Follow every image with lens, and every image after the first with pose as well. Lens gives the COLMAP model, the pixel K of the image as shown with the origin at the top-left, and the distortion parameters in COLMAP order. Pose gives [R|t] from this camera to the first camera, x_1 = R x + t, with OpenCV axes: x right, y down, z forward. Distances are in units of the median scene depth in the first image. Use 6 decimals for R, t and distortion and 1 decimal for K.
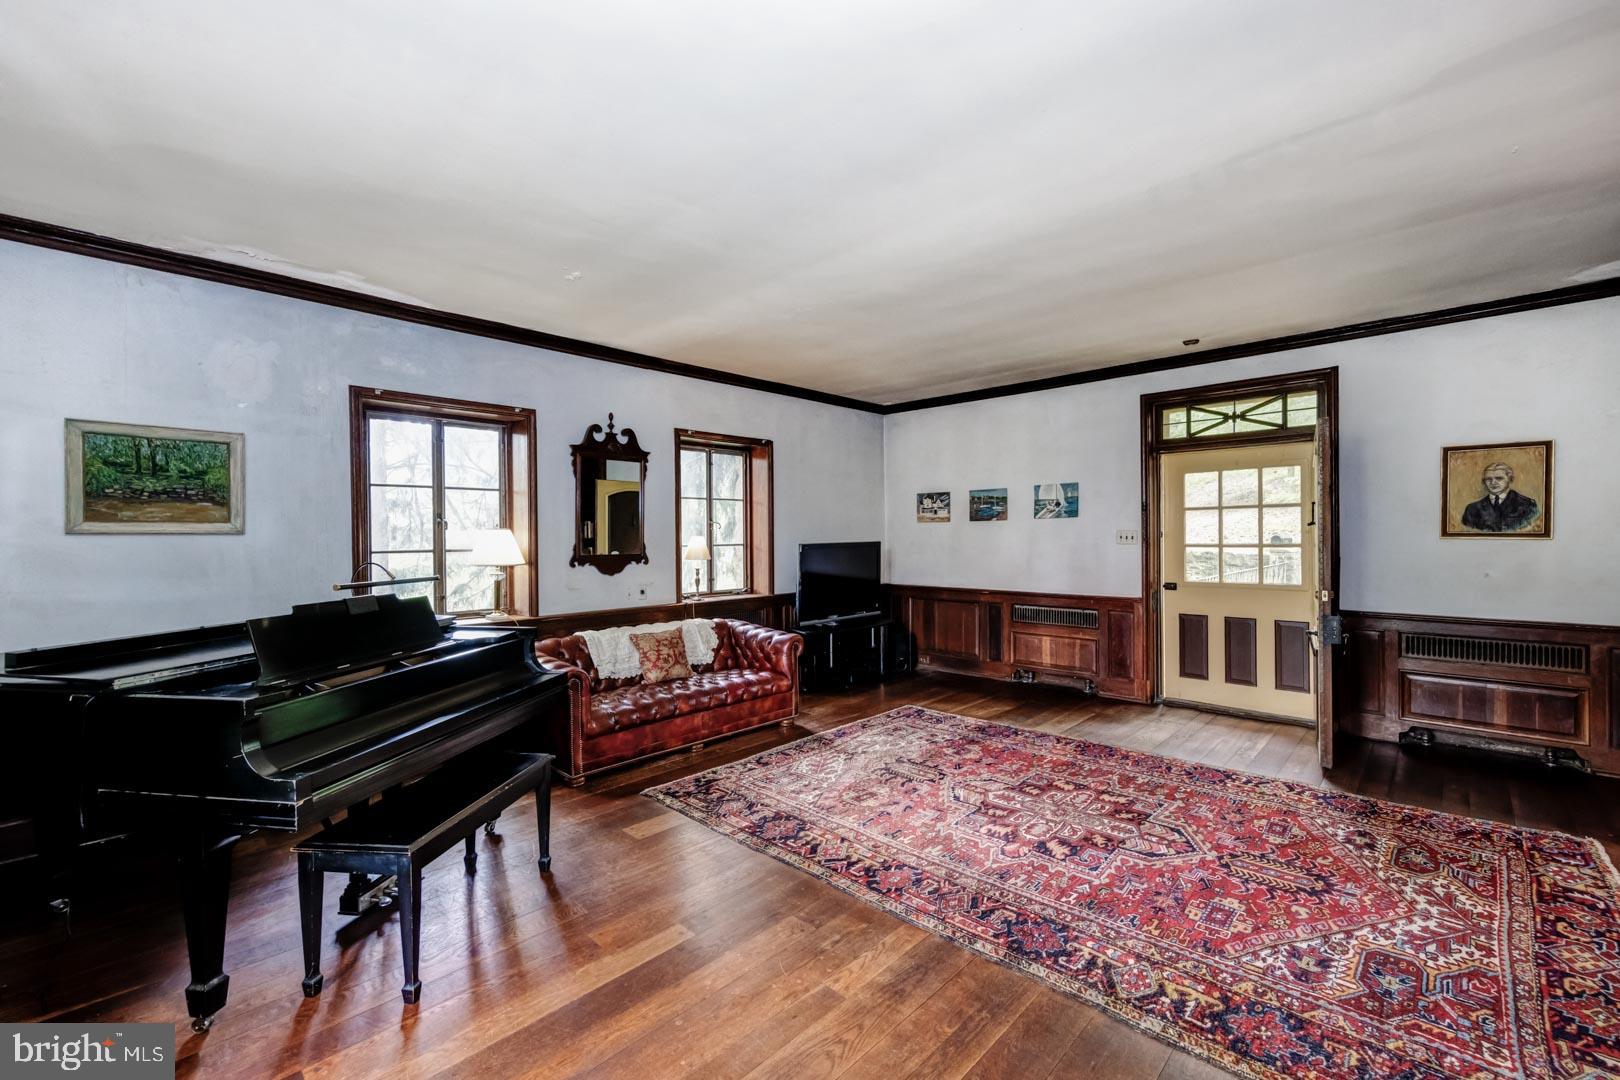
lens RADIAL K [[671.9, 0, 811.3], [0, 671.9, 539.4], [0, 0, 1]] dist [0.000422, 0.000085]
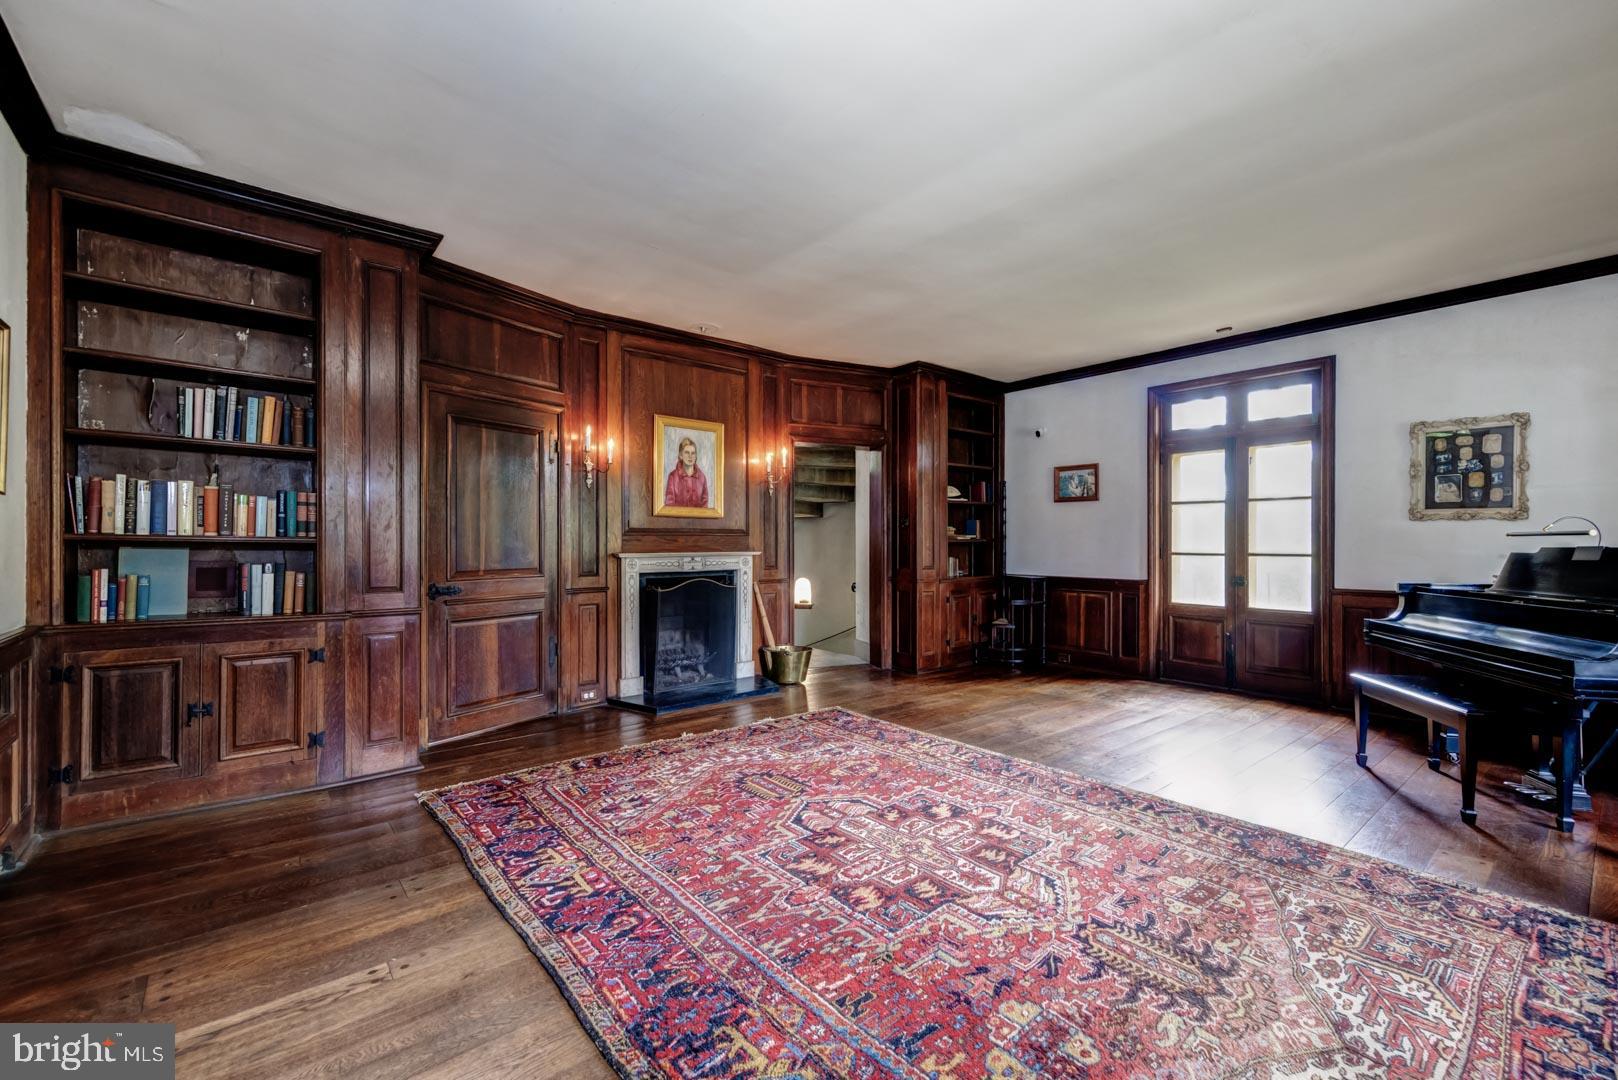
lens RADIAL K [[672.3, 0, 809.0], [0, 672.3, 540.0], [0, 0, 1]] dist [0.000063, -0.000220]
pose [[-0.994124, 0.006728, 0.108039, 0.408267], [0.006935, 0.999975, 0.001538, 0.050875], [-0.108025, 0.002278, -0.994146, 1.815363]]
